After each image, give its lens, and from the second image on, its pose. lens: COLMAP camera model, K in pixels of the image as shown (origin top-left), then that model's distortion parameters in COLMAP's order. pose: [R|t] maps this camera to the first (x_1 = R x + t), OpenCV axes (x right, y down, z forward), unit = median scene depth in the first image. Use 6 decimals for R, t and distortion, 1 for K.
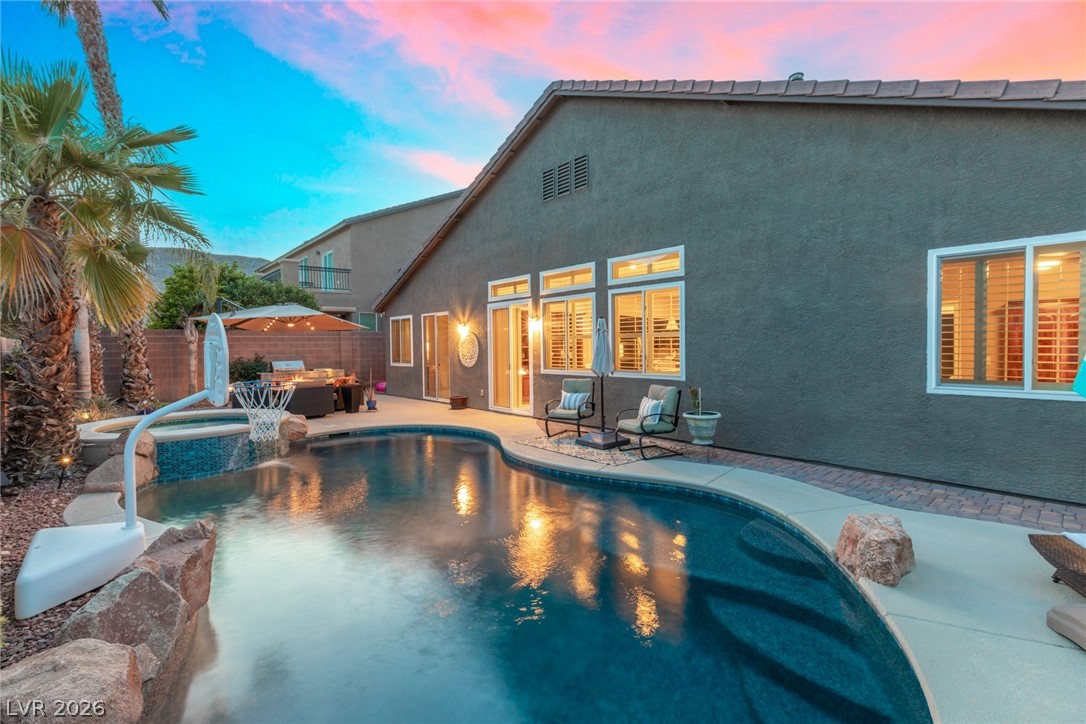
lens RADIAL K [[482.8, 0, 542.0], [0, 482.8, 357.4], [0, 0, 1]] dist [0.004217, 0.000152]
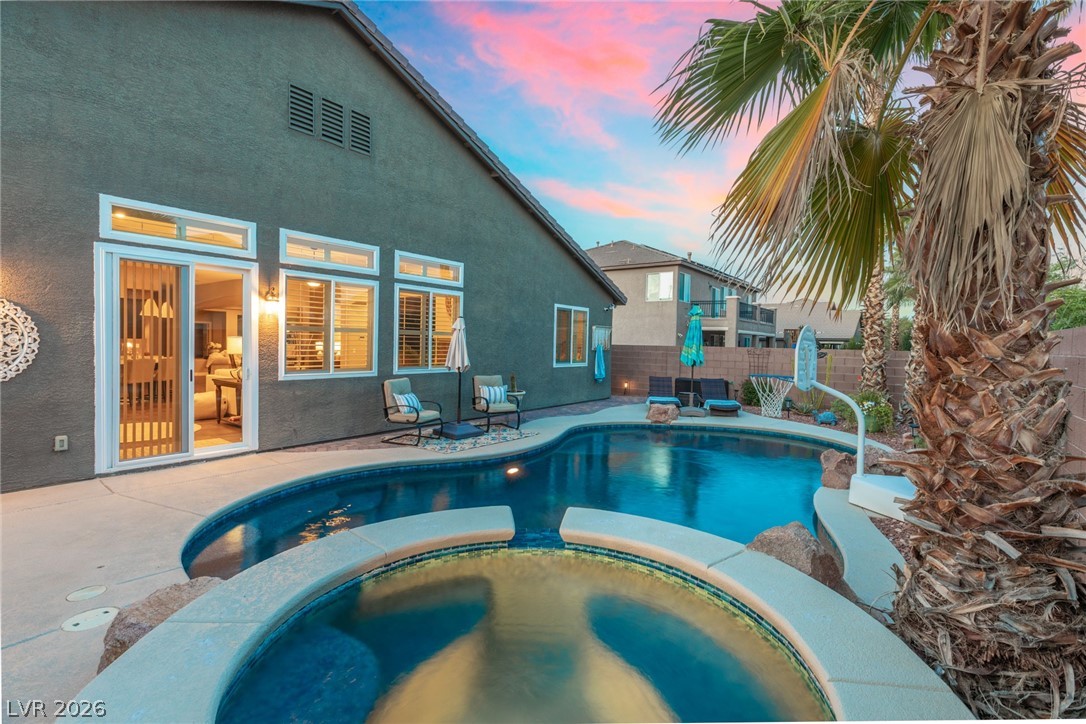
lens RADIAL K [[485.8, 0, 544.4], [0, 485.8, 354.7], [0, 0, 1]] dist [0.003637, 0.000388]
pose [[-0.190390, -0.015144, 0.981592, -0.821619], [0.003989, 0.999861, 0.016199, -0.013421], [-0.981700, 0.007000, -0.190303, 0.865394]]
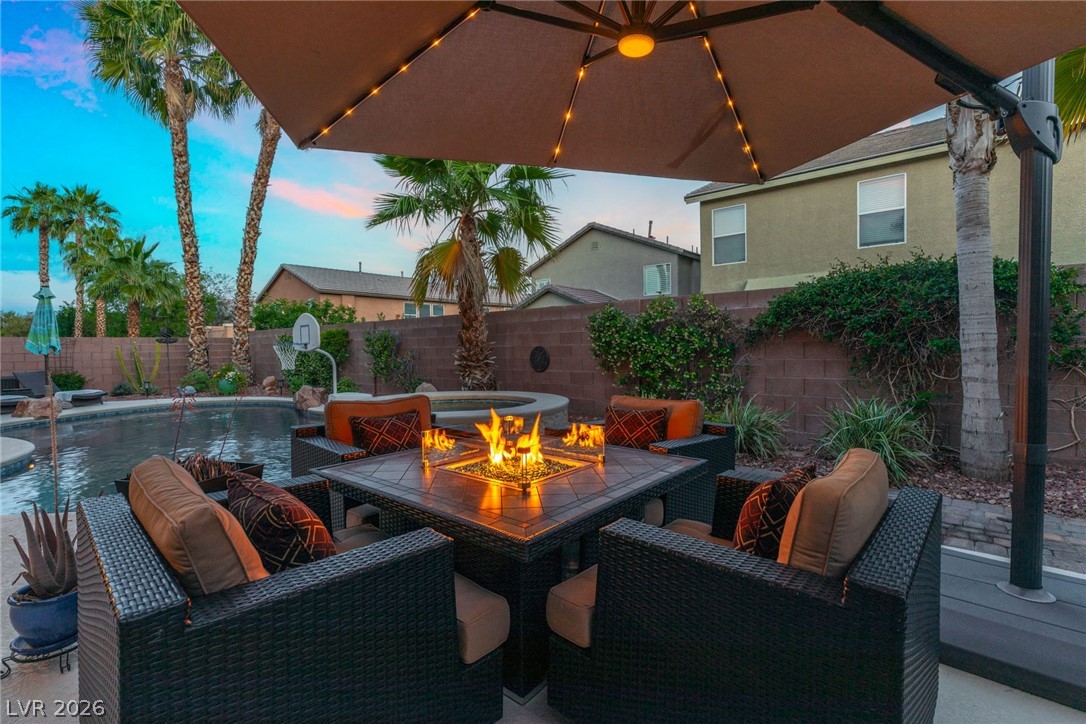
lens RADIAL K [[496.6, 0, 542.8], [0, 496.6, 356.6], [0, 0, 1]] dist [0.003582, 0.000487]
pose [[-0.989868, 0.031282, -0.138499, -0.640778], [0.025054, 0.998605, 0.046483, 0.016472], [0.139760, 0.042542, -0.989271, 1.543591]]
